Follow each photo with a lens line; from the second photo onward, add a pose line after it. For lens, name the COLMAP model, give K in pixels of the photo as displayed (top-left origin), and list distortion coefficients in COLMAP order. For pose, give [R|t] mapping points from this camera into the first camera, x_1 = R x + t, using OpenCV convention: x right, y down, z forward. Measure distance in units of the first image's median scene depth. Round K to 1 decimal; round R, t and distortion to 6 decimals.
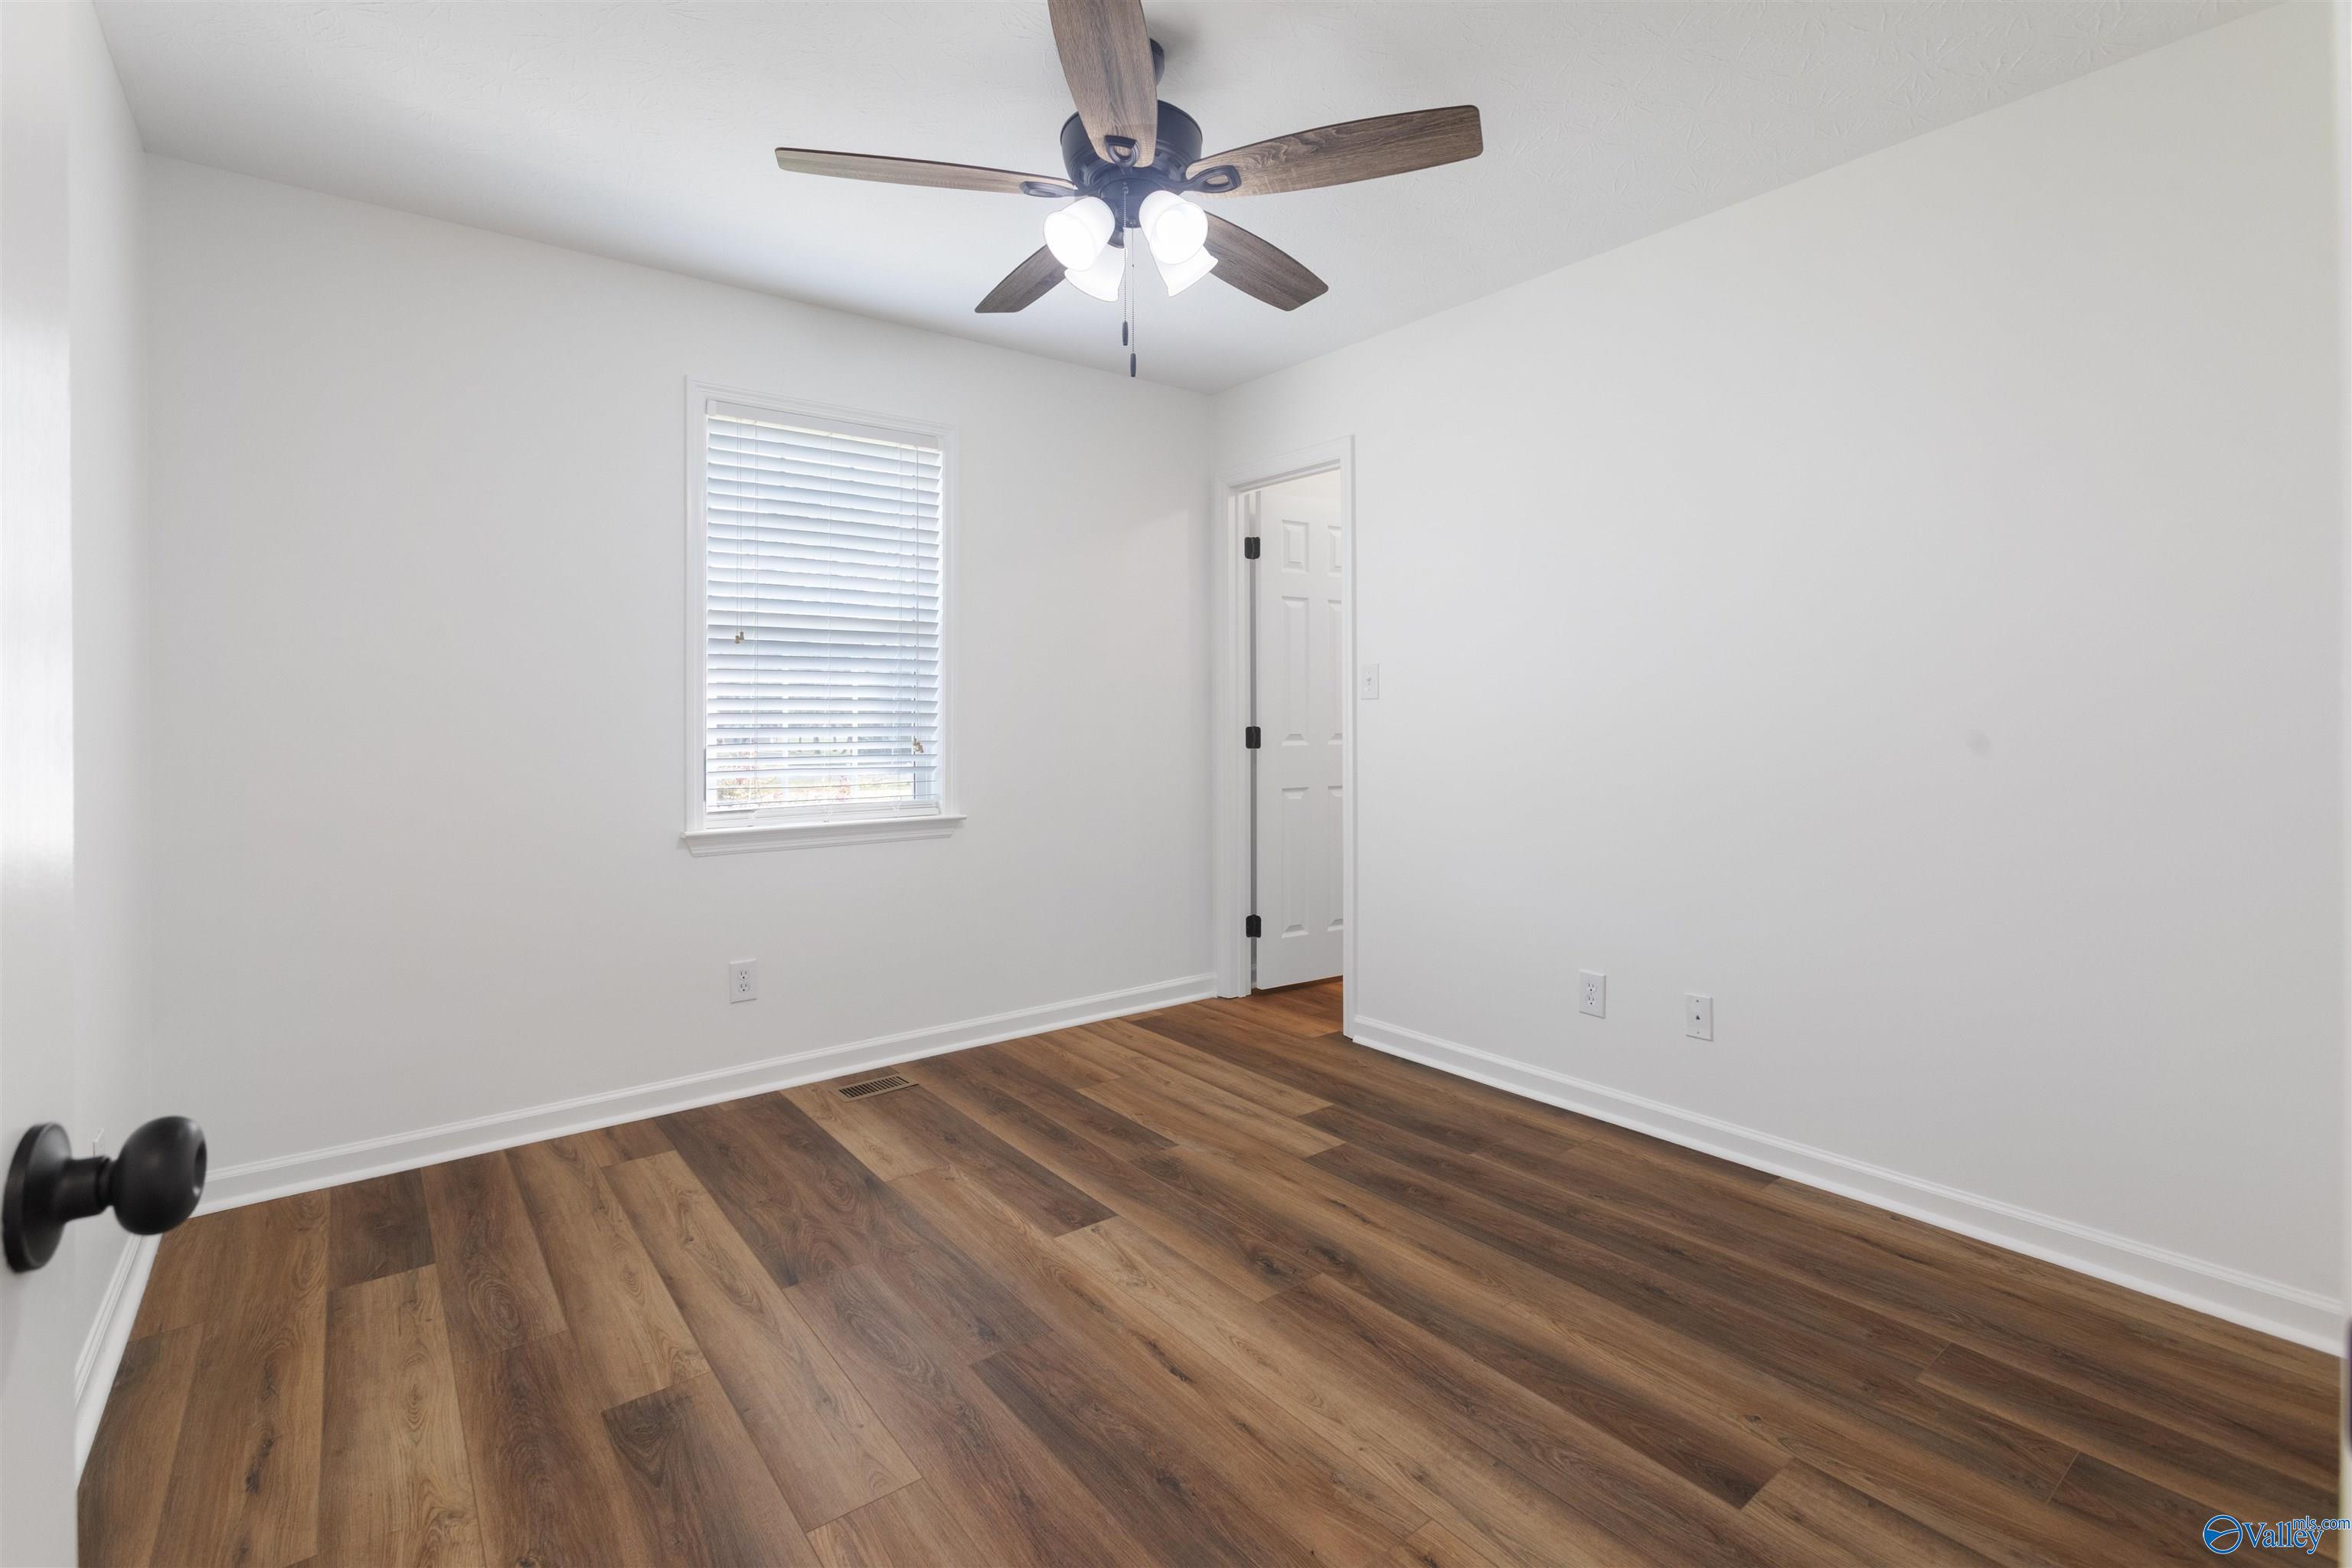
lens RADIAL K [[1041.1, 0, 1164.8], [0, 1041.1, 761.5], [0, 0, 1]] dist [0.001322, 0.002169]
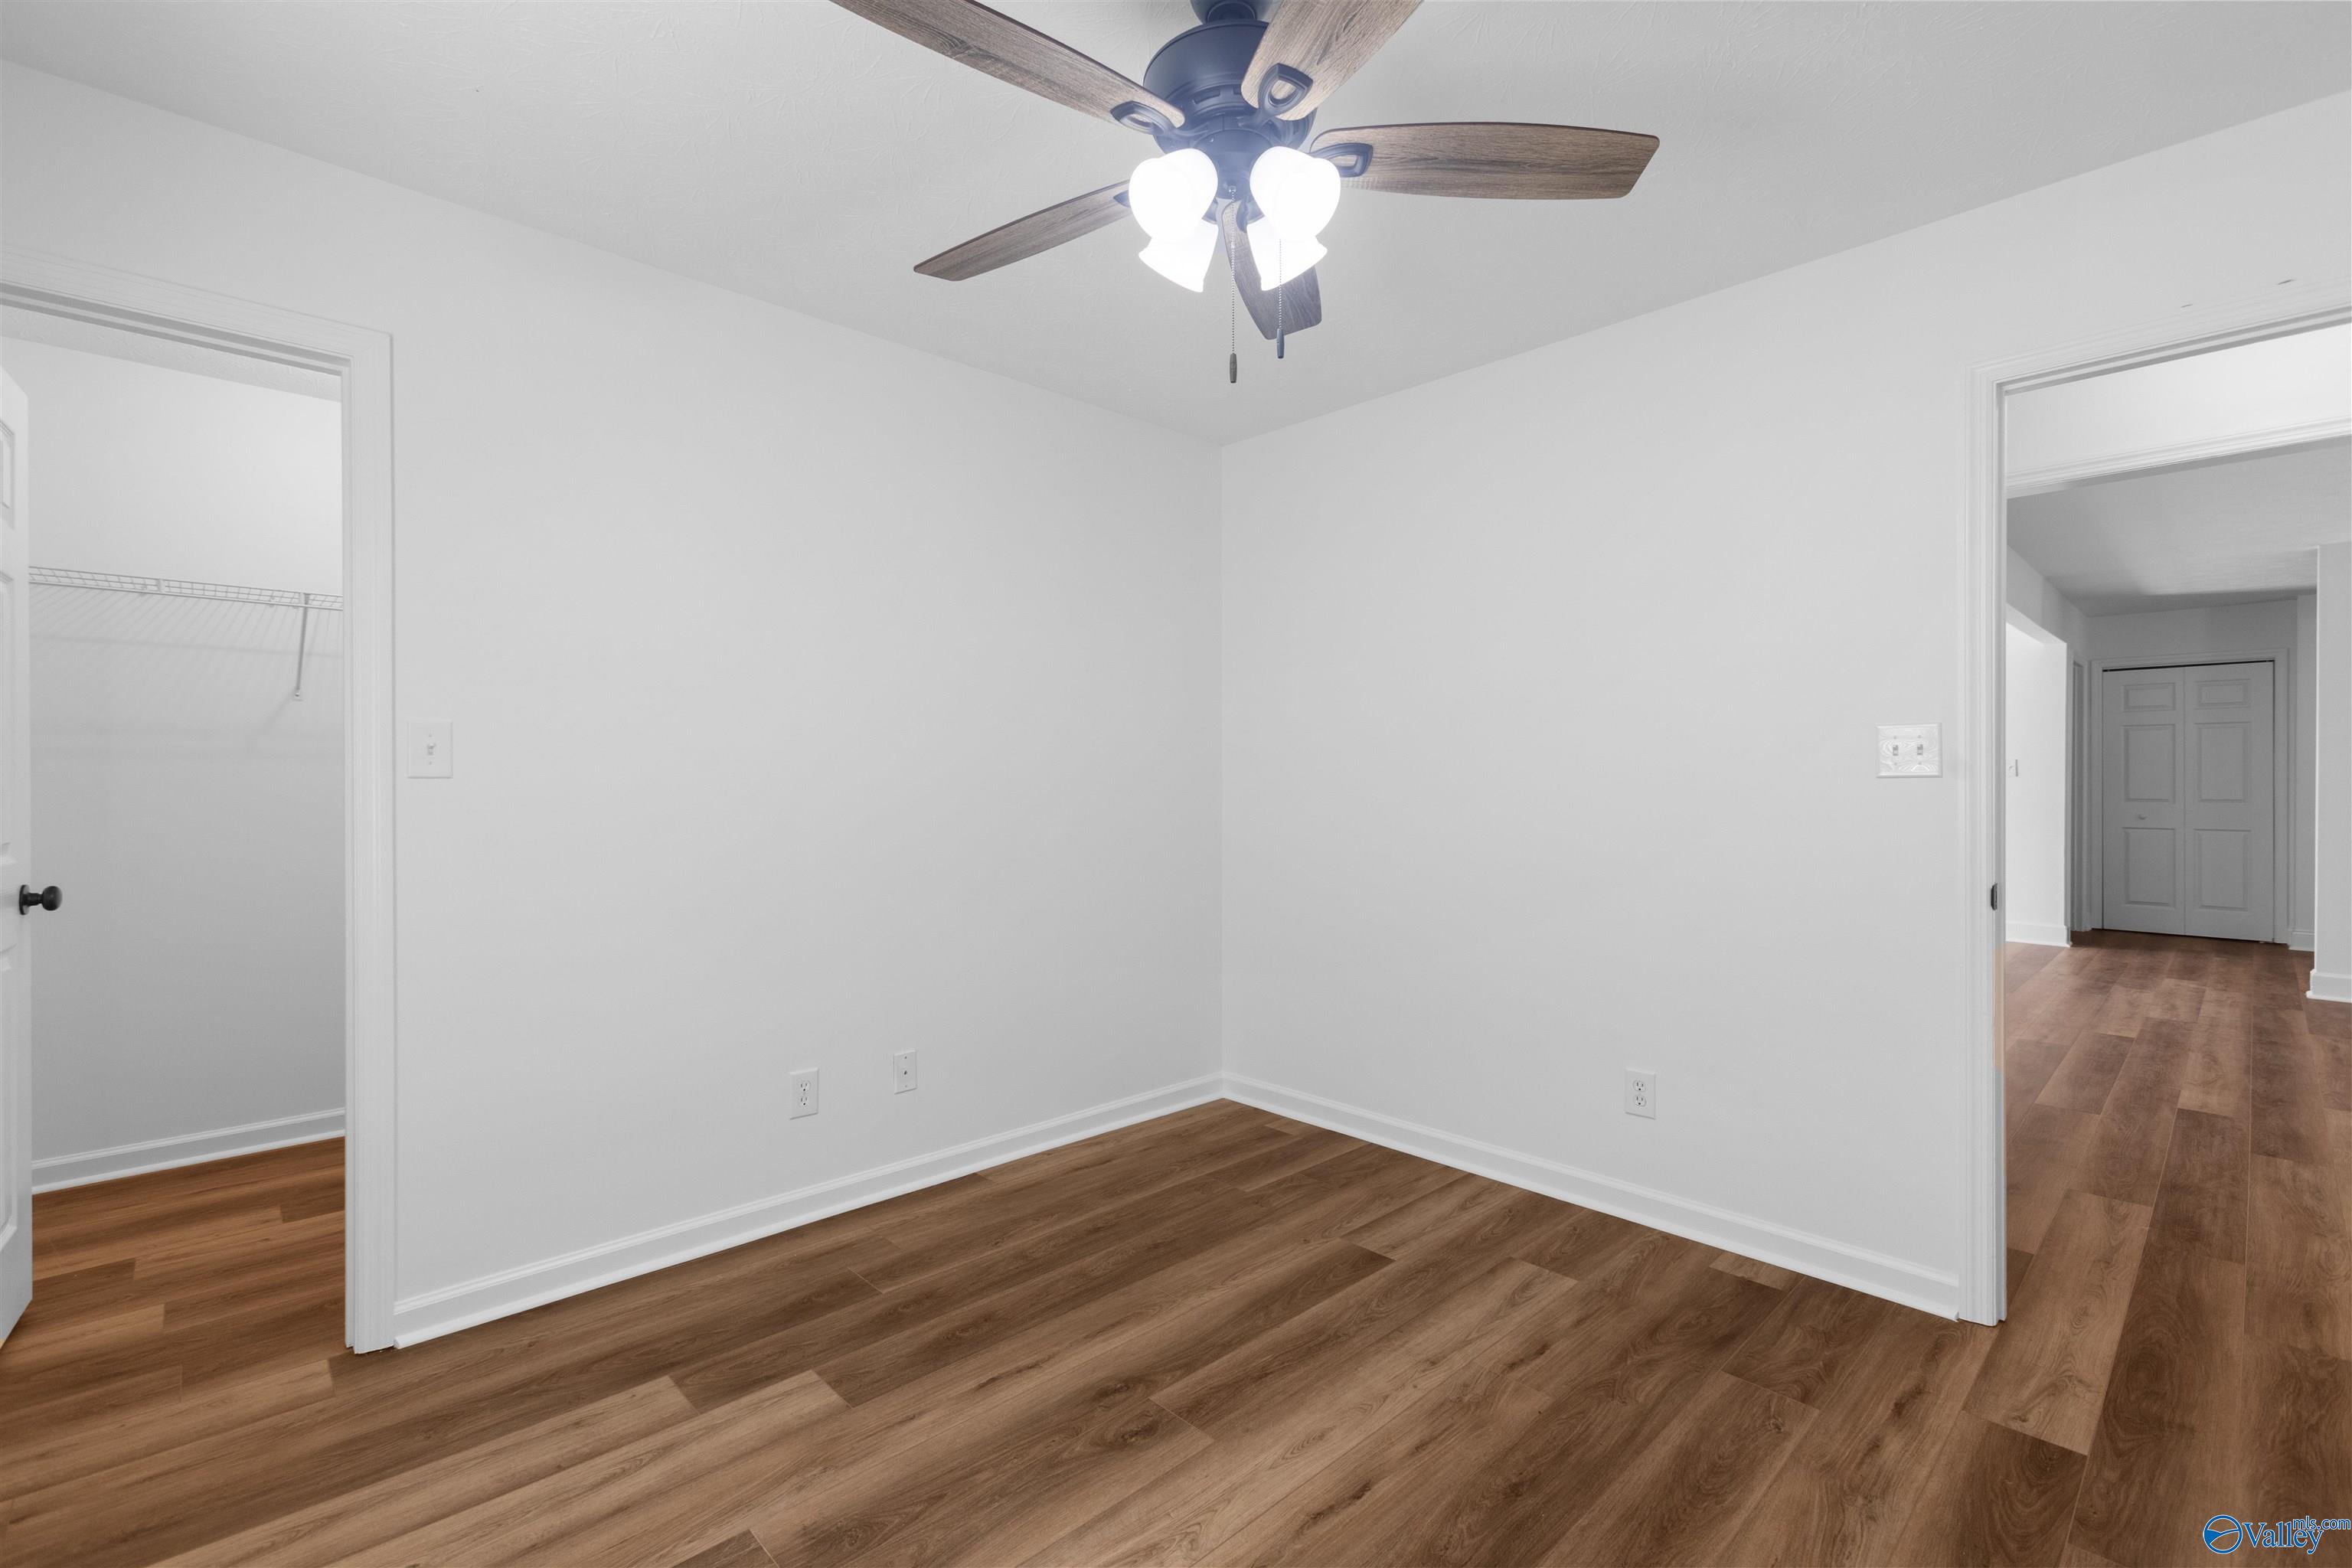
lens RADIAL K [[1041.1, 0, 1158.7], [0, 1041.1, 792.2], [0, 0, 1]] dist [0.001322, 0.002169]
pose [[-0.092243, -0.001522, 0.995735, -0.746038], [0.044067, 0.999013, 0.005609, -0.052482], [-0.994761, 0.044397, -0.092084, 1.011916]]
